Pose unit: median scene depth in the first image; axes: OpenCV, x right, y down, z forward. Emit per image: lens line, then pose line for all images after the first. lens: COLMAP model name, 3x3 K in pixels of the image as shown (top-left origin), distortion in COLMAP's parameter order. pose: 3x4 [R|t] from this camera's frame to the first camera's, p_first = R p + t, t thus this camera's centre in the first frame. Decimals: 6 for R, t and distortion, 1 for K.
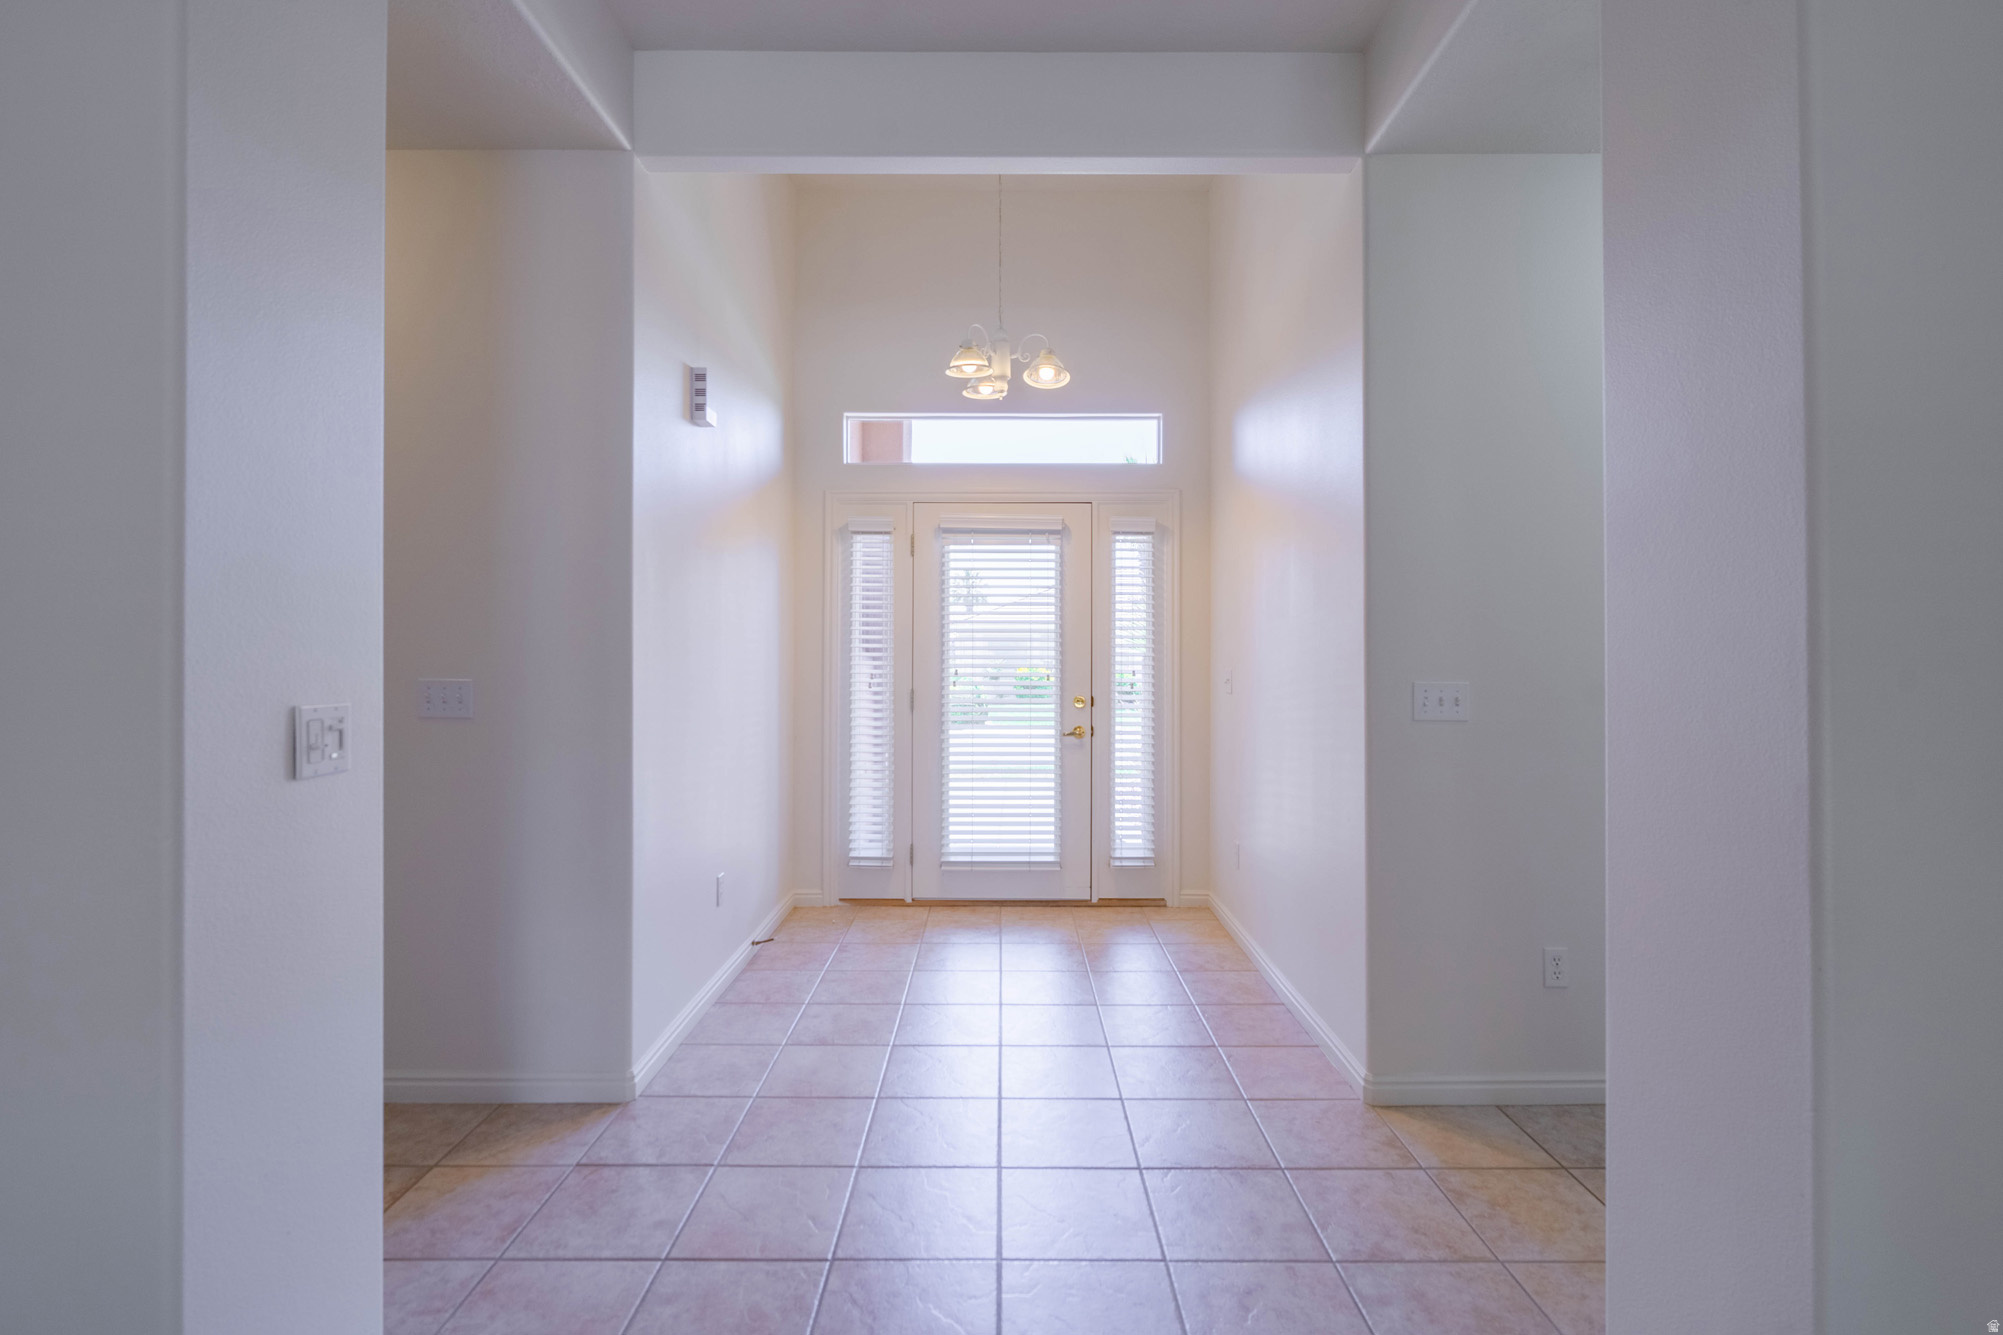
lens RADIAL K [[911.5, 0, 990.6], [0, 911.5, 653.3], [0, 0, 1]] dist [-0.005518, 0.002766]
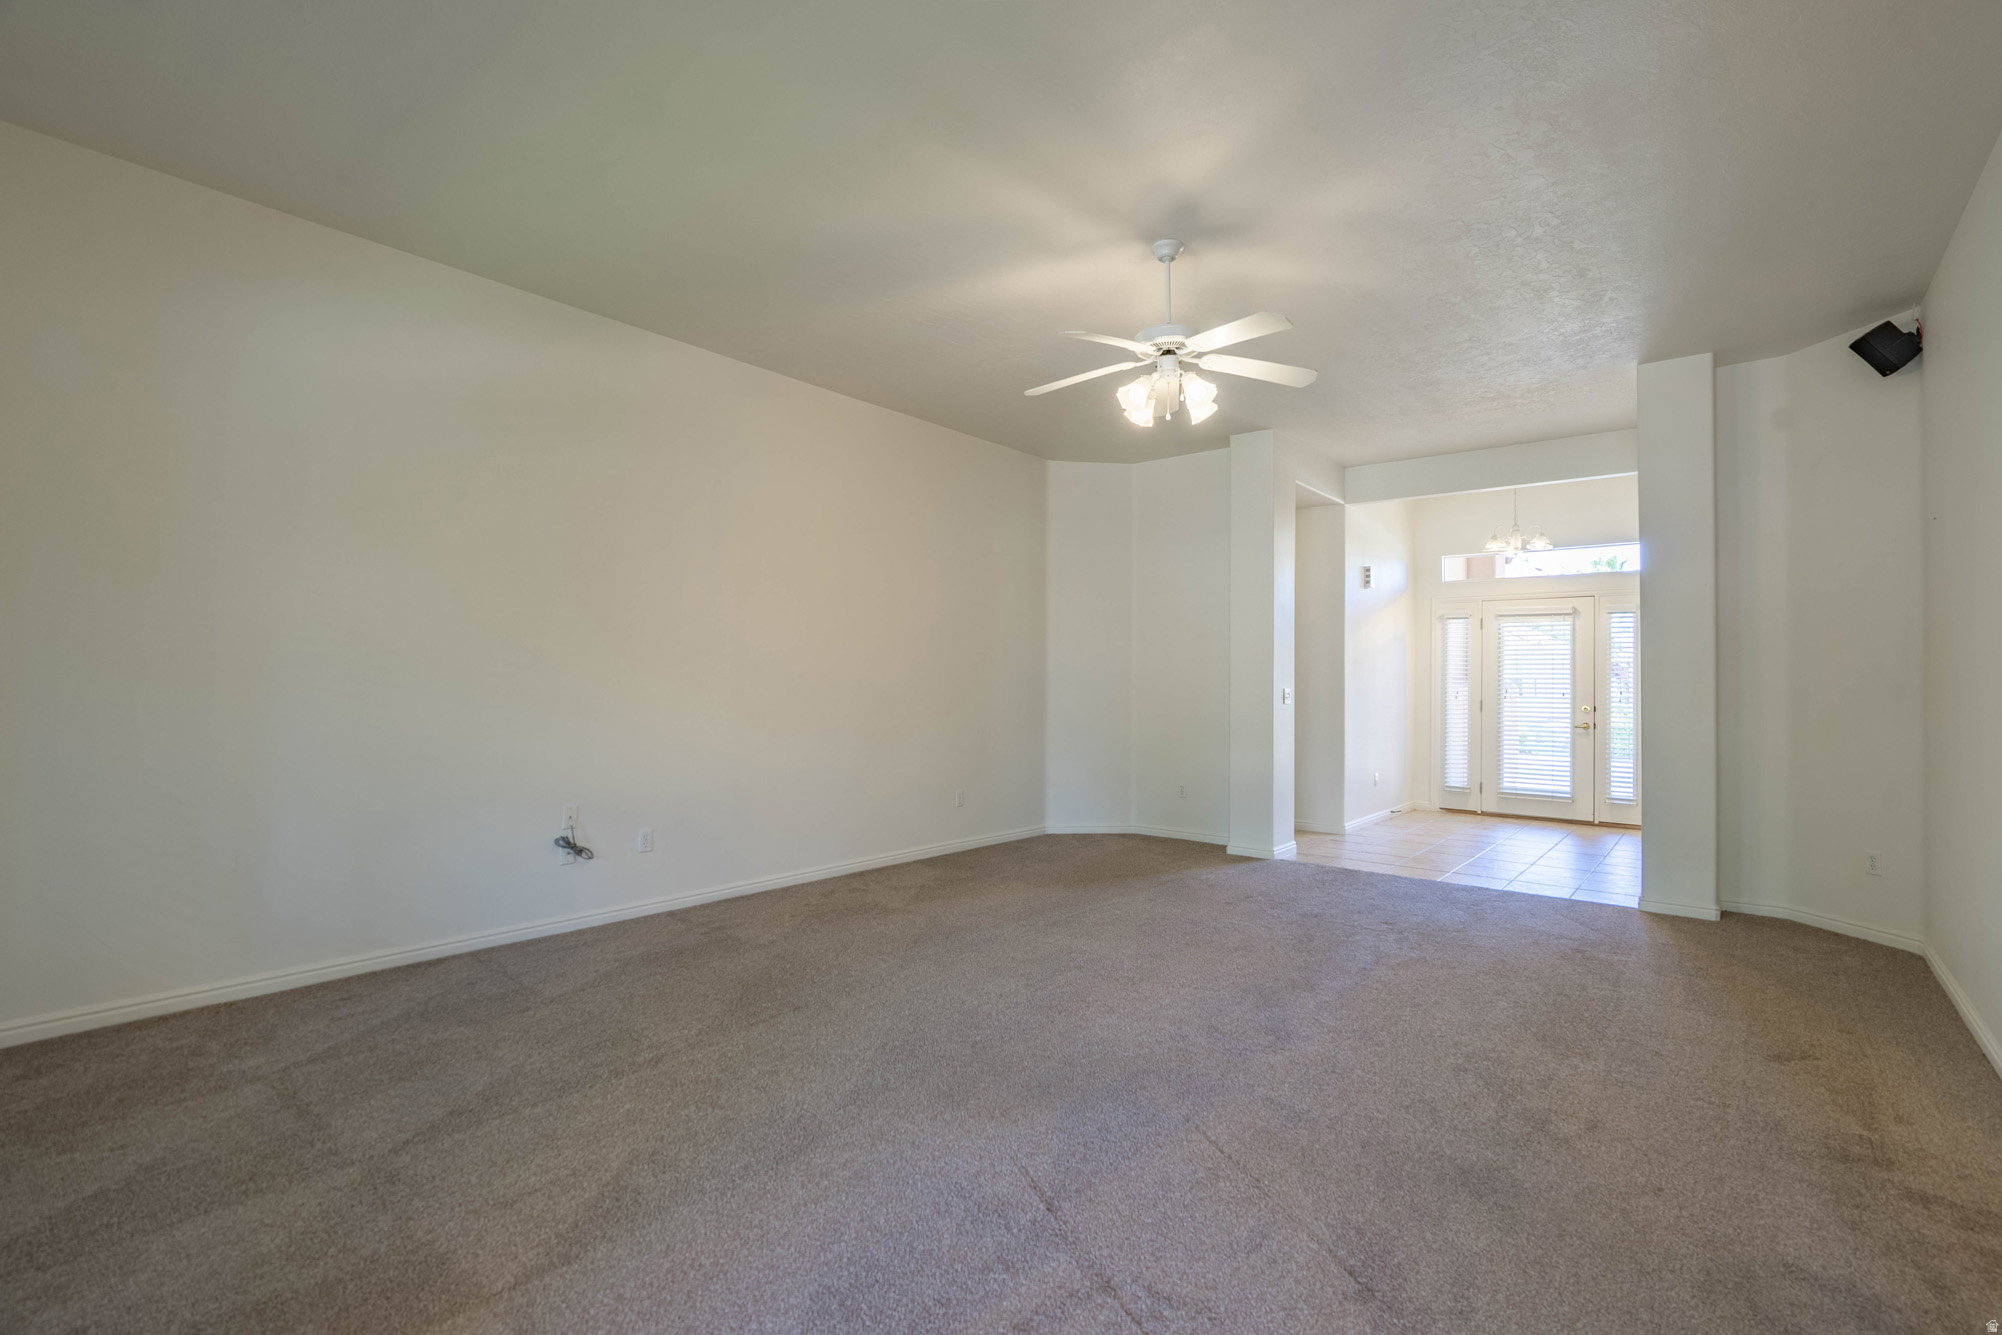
lens RADIAL K [[911.0, 0, 1008.7], [0, 911.0, 670.2], [0, 0, 1]] dist [-0.005518, 0.002766]
pose [[0.783821, -0.003857, -0.620975, 0.317114], [-0.007052, 0.999861, -0.015112, 0.013168], [0.620947, 0.016224, 0.783684, -1.084304]]
